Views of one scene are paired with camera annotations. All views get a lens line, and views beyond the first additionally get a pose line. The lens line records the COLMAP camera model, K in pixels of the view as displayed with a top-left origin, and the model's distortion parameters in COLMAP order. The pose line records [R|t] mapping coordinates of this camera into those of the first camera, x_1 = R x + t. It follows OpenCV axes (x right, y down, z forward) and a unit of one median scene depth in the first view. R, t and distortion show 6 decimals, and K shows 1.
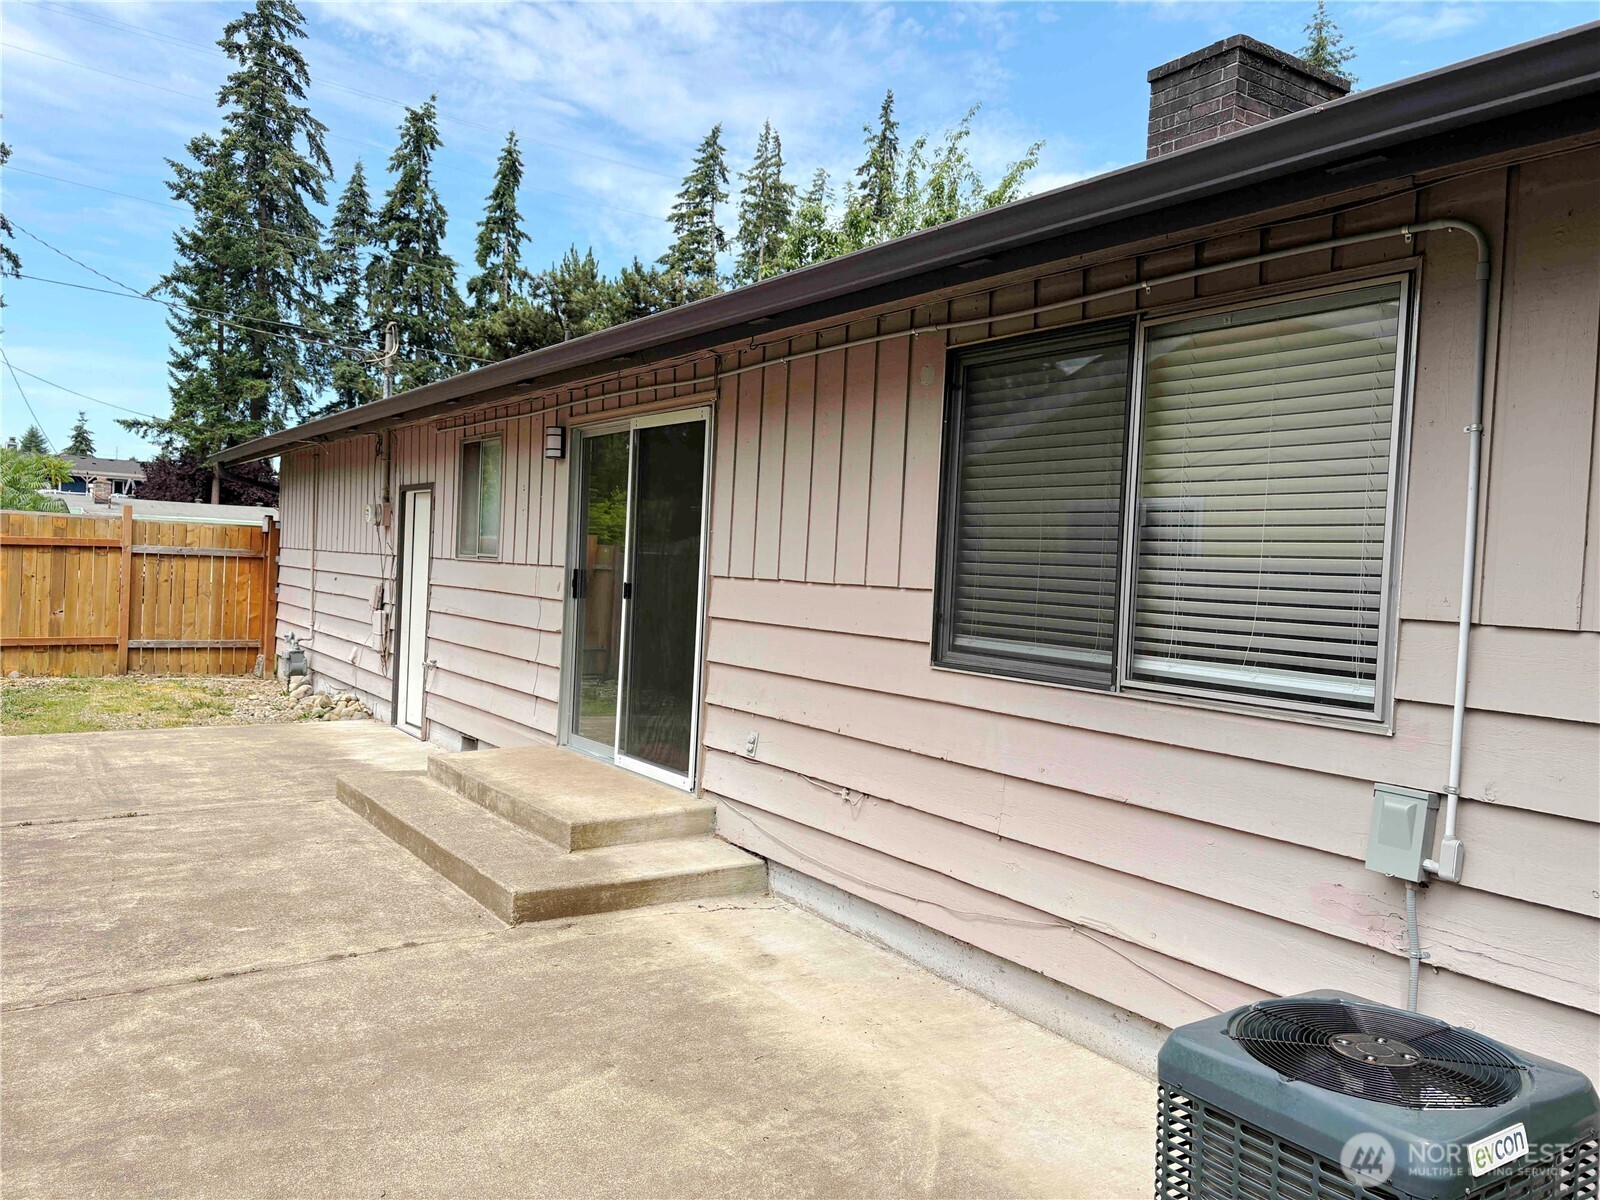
lens RADIAL K [[1196.2, 0, 800.0], [0, 1196.2, 600.0], [0, 0, 1]] dist [0.065342, -0.059036]
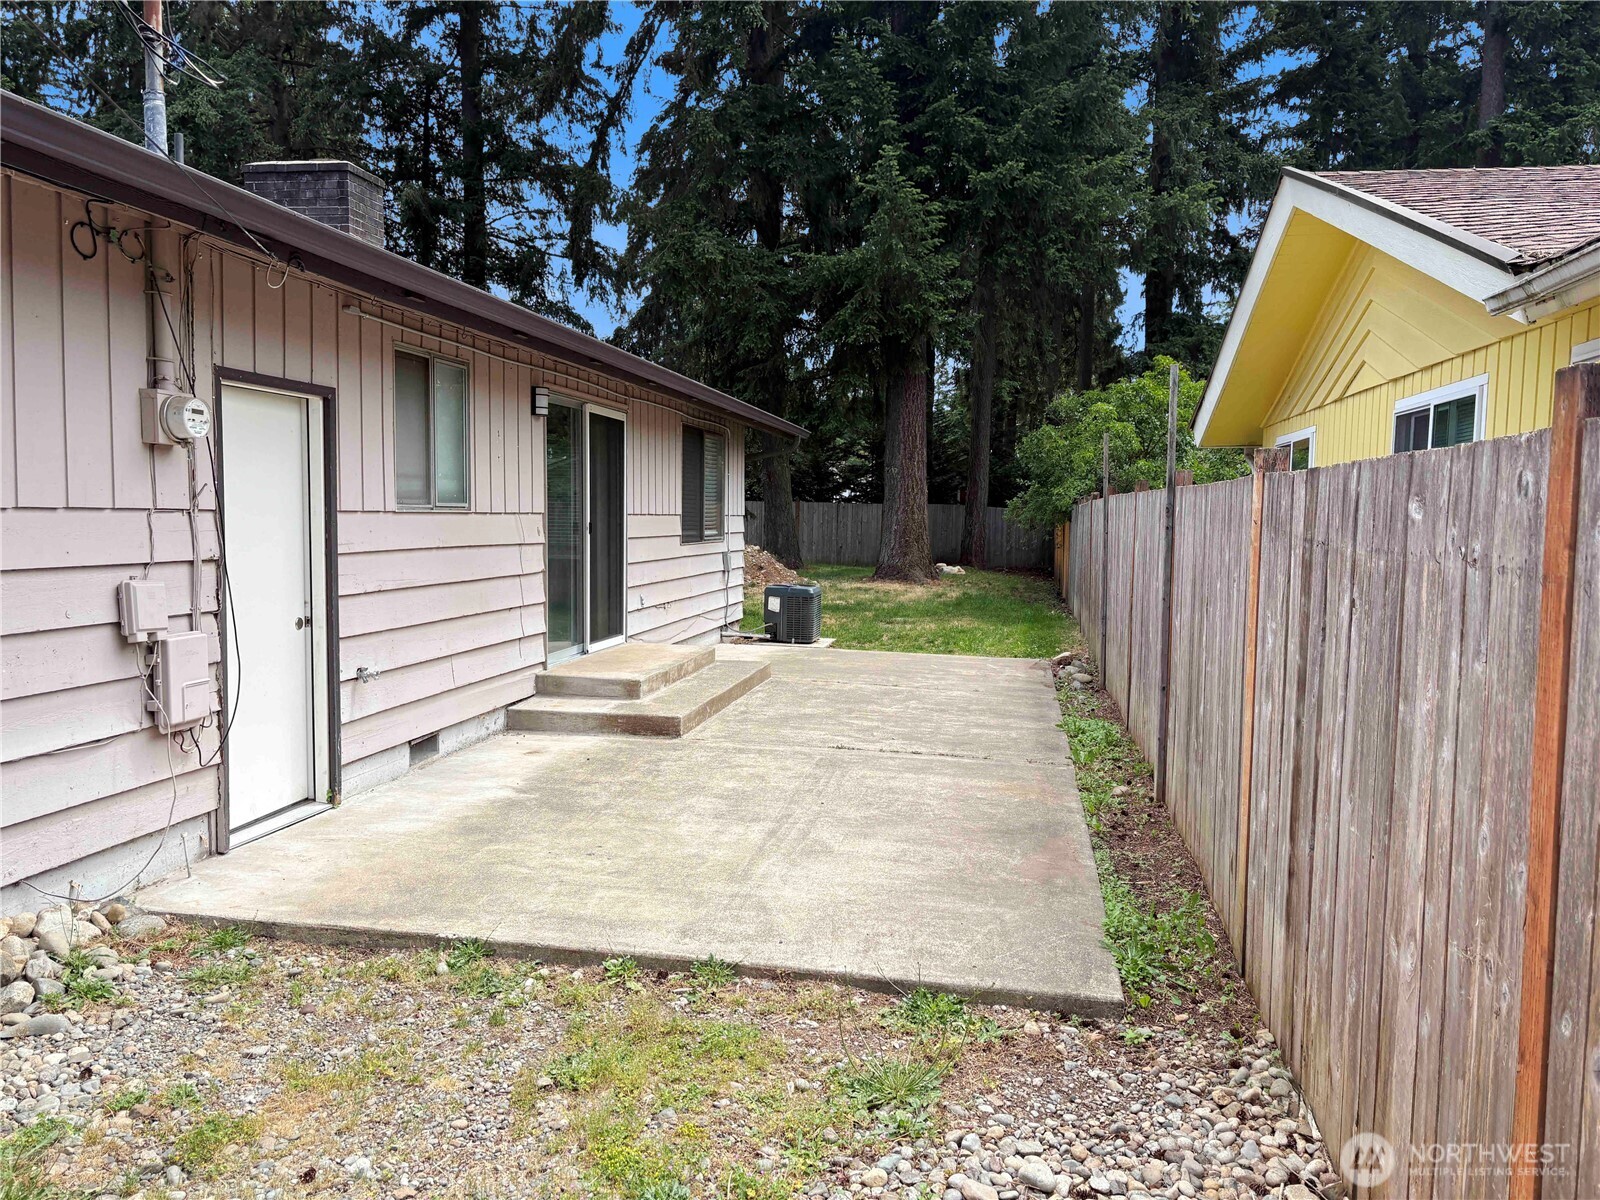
lens RADIAL K [[1196.2, 0, 800.0], [0, 1196.2, 600.0], [0, 0, 1]] dist [0.065342, -0.059036]
pose [[-0.703100, -0.117420, 0.701330, -1.442451], [-0.040067, 0.991247, 0.125791, -0.121969], [-0.709961, 0.060343, -0.701651, 2.003311]]
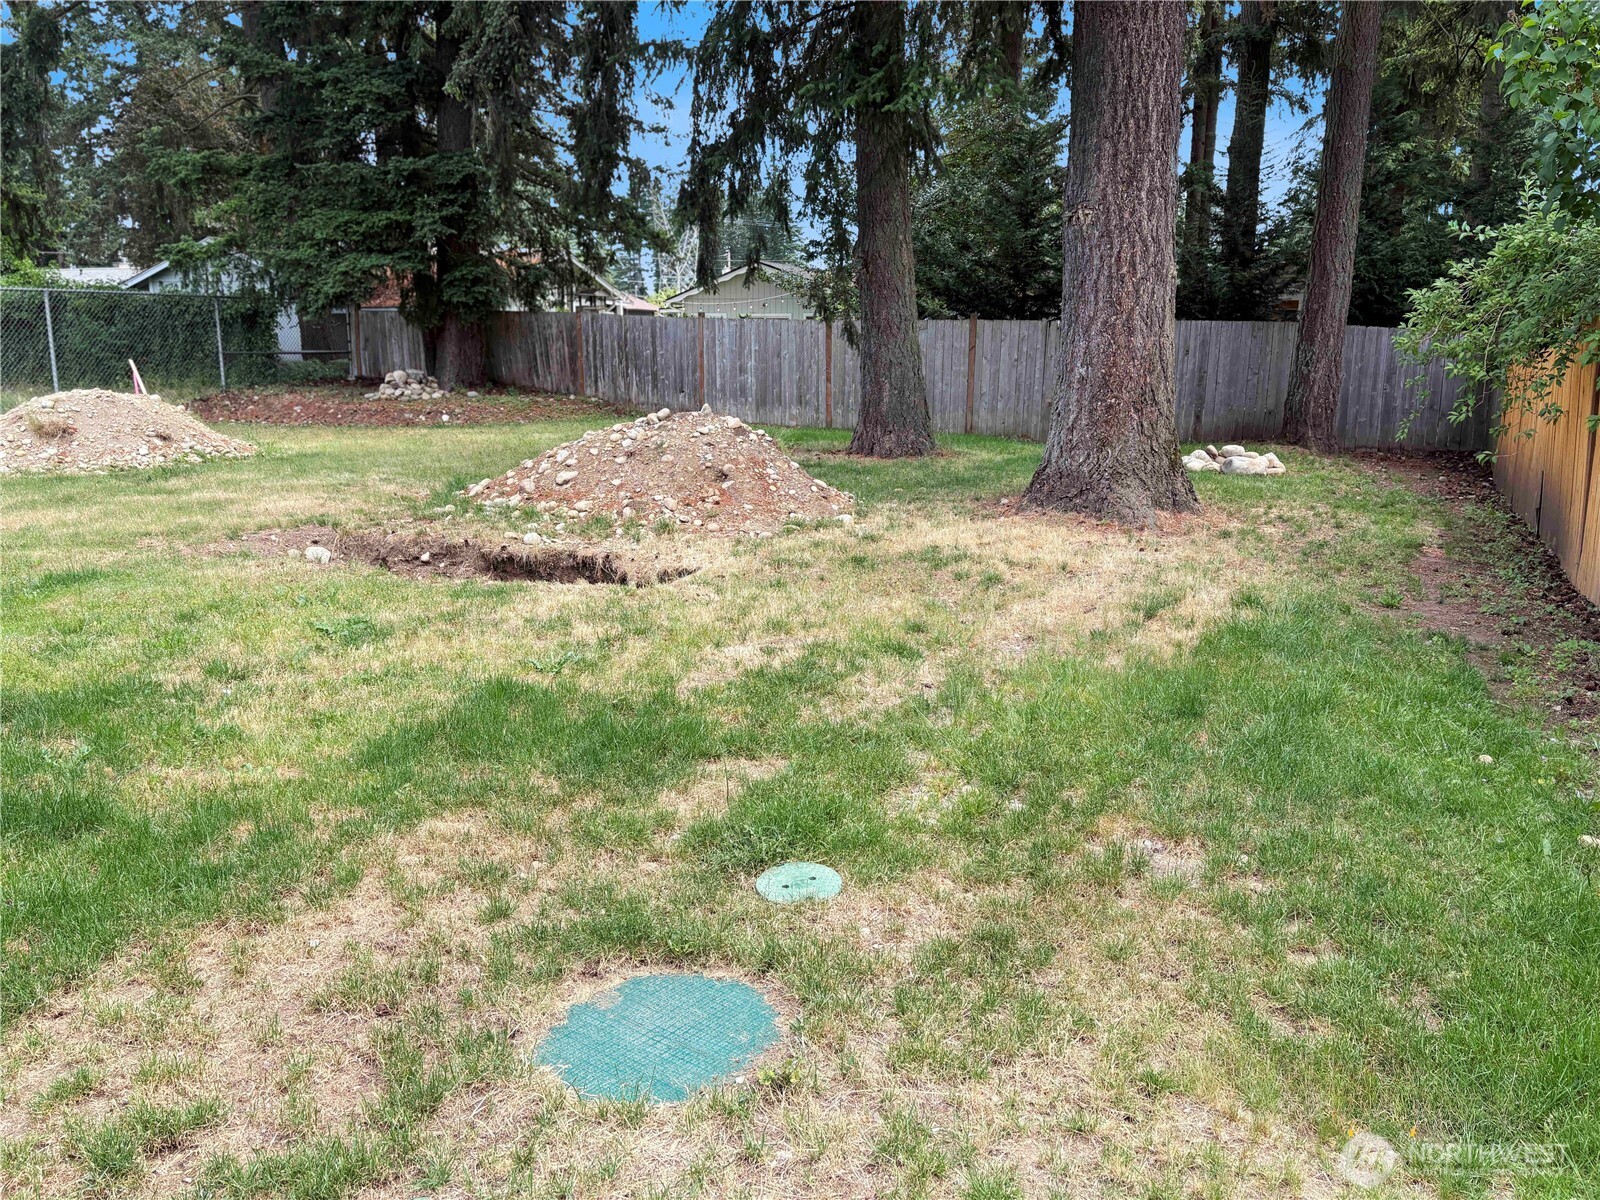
lens RADIAL K [[1196.2, 0, 800.0], [0, 1196.2, 600.0], [0, 0, 1]] dist [0.065342, -0.059036]
pose [[-0.498768, -0.229751, 0.835730, -0.665686], [-0.012586, 0.966046, 0.258064, -0.046496], [-0.866644, 0.118195, -0.484724, 0.946050]]
